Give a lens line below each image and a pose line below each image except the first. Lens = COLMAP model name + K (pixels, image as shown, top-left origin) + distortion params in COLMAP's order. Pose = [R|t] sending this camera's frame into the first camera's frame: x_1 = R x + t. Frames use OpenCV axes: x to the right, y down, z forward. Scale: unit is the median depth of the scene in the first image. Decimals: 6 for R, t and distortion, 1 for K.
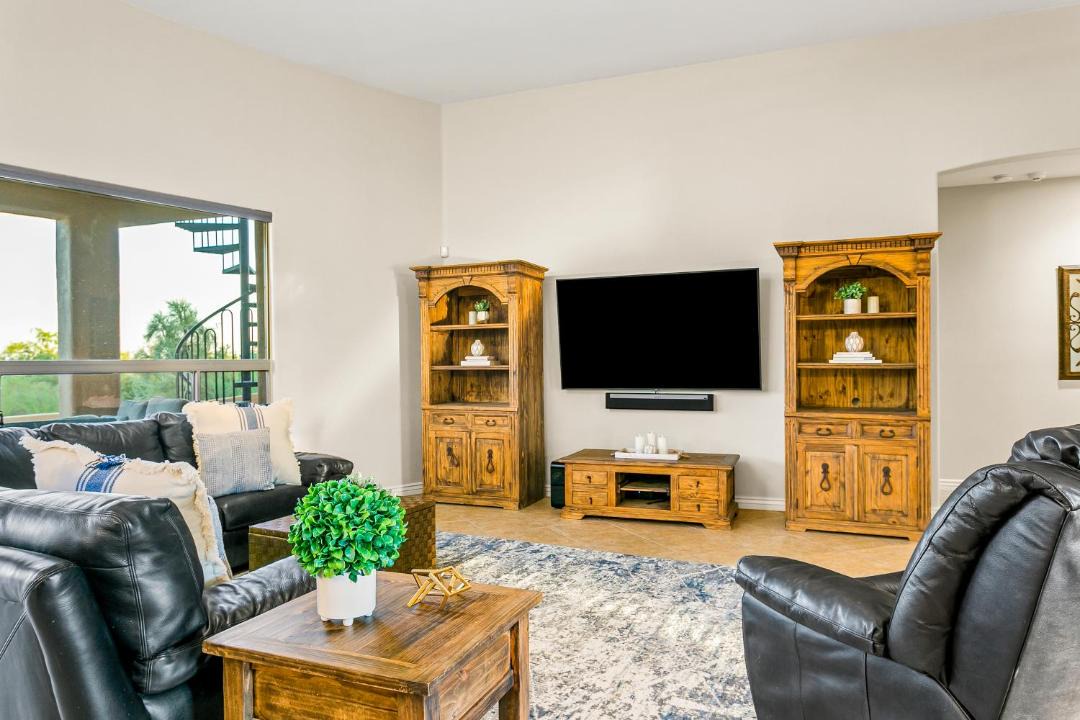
lens RADIAL K [[696.0, 0, 539.2], [0, 696.0, 363.2], [0, 0, 1]] dist [-0.007701, 0.000116]
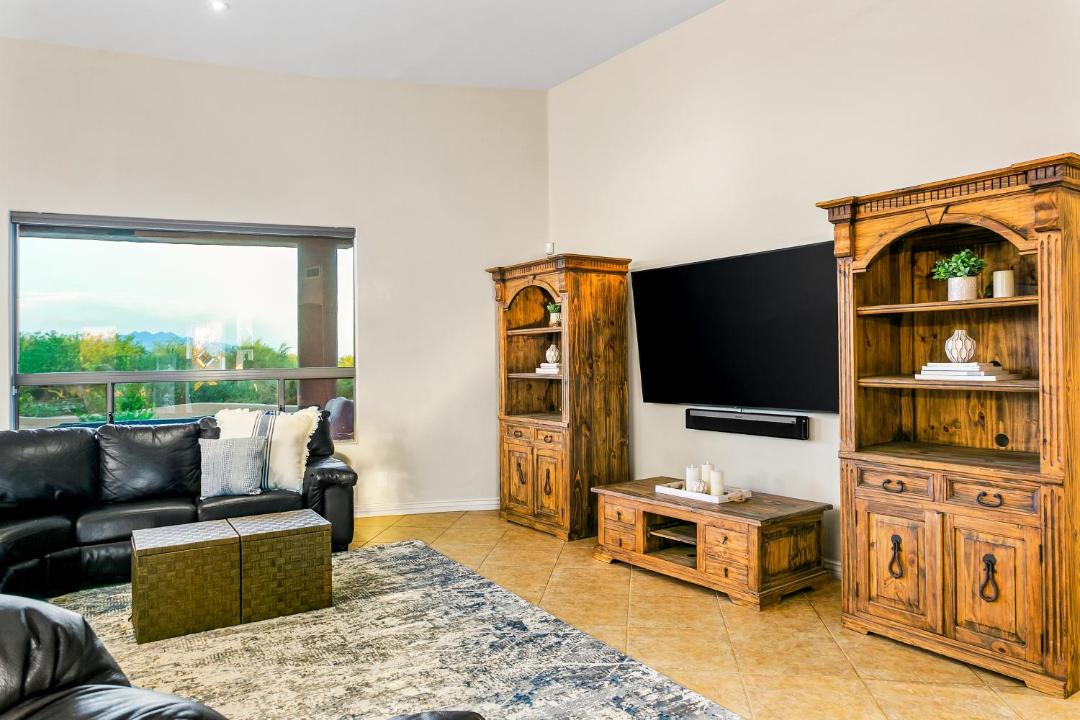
lens RADIAL K [[712.6, 0, 539.1], [0, 712.6, 351.2], [0, 0, 1]] dist [-0.002544, -0.000182]
pose [[0.847883, -0.007952, -0.530124, 0.478535], [0.005511, 0.999966, -0.006186, -0.024353], [0.530155, 0.002324, 0.847897, 0.260429]]
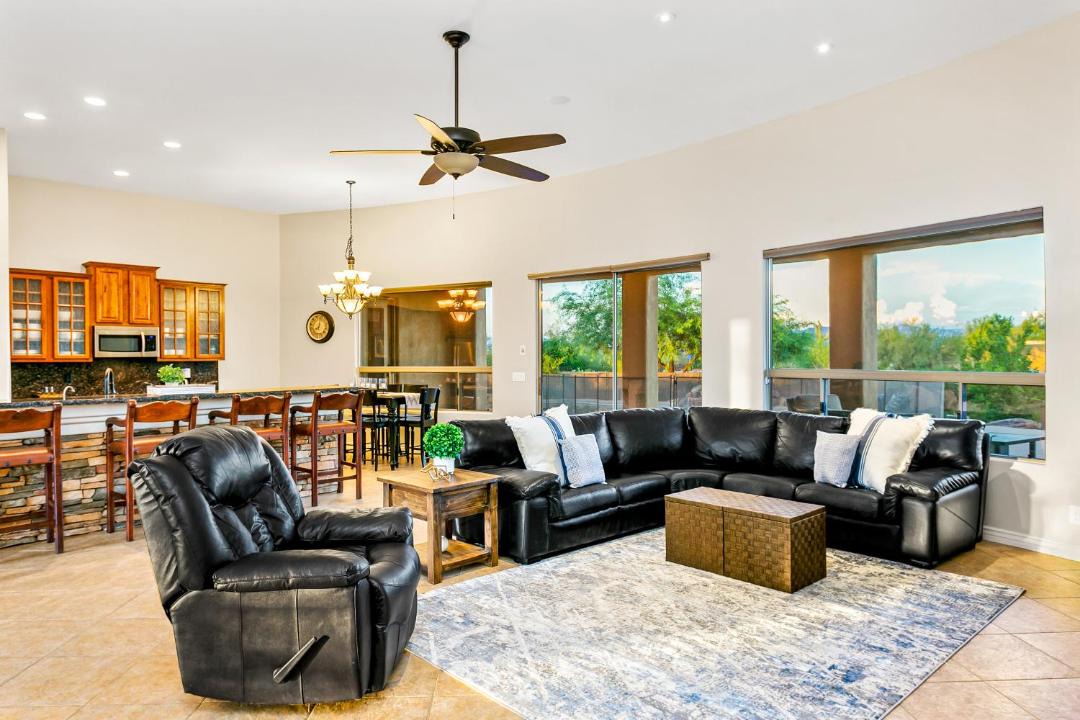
lens RADIAL K [[703.5, 0, 543.4], [0, 703.5, 364.6], [0, 0, 1]] dist [0.006106, 0.000485]
pose [[-0.356174, 0.024690, -0.934094, 0.750253], [0.006636, 0.999692, 0.023893, -0.046094], [0.934396, 0.002311, -0.356228, 0.814099]]
